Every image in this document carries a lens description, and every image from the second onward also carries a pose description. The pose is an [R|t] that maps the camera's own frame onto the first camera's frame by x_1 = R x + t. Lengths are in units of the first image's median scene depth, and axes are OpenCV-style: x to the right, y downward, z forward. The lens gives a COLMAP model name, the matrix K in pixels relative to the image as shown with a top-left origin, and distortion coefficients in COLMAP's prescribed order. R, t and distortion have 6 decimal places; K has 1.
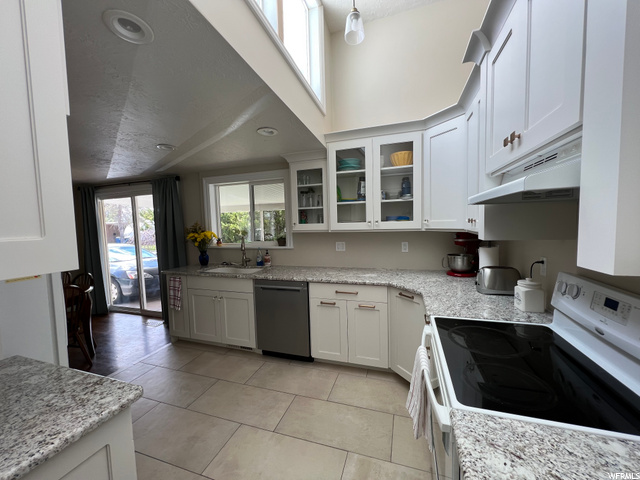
lens RADIAL K [[259.6, 0, 320.0], [0, 259.6, 240.0], [0, 0, 1]] dist [-0.000058, 0.000120]
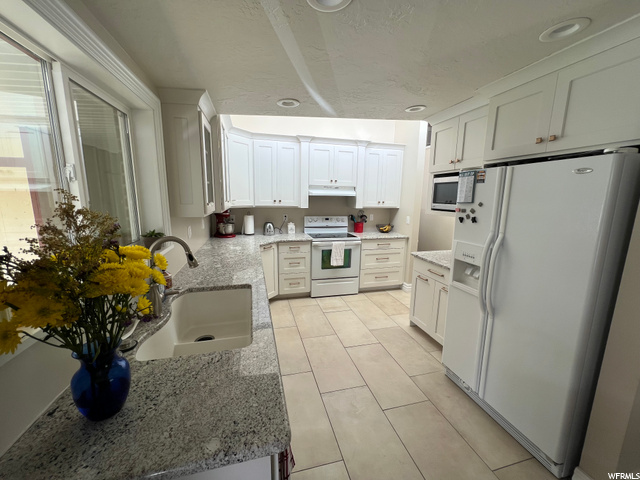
lens RADIAL K [[256.1, 0, 320.0], [0, 256.1, 240.0], [0, 0, 1]] dist [-0.001706, 0.000362]
pose [[-0.554230, -0.120890, 0.823538, -0.963801], [0.059710, 0.981074, 0.184199, -0.086968], [-0.830219, 0.151262, -0.536522, 1.308376]]
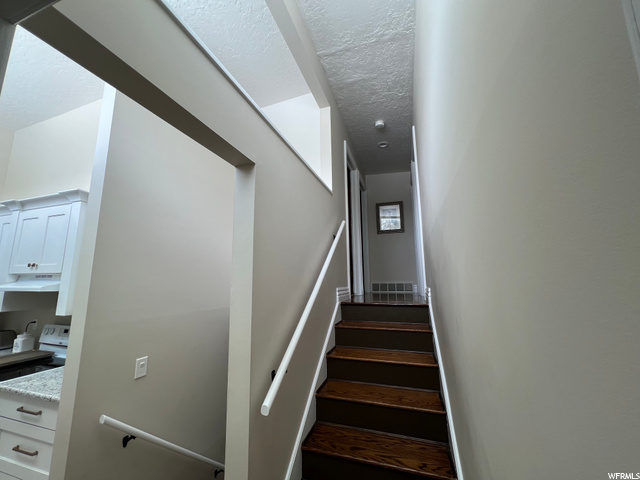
lens RADIAL K [[256.1, 0, 320.0], [0, 256.1, 240.0], [0, 0, 1]] dist [-0.001706, 0.000362]
pose [[-0.015803, 0.191418, 0.981381, -0.635727], [0.076306, 0.978873, -0.189700, 0.003717], [-0.996959, 0.071888, -0.030076, -0.605151]]
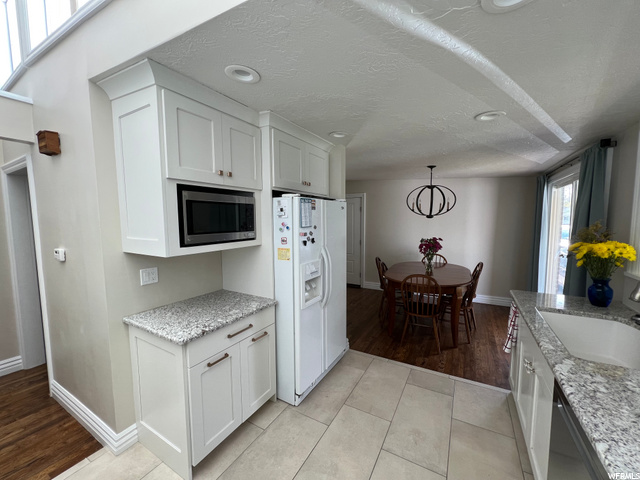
lens RADIAL K [[256.1, 0, 320.0], [0, 256.1, 240.0], [0, 0, 1]] dist [-0.001706, 0.000362]
pose [[-0.192014, 0.112375, -0.974937, 0.204833], [-0.054403, 0.990676, 0.124904, -0.092332], [0.979883, 0.077023, -0.184110, 0.734481]]
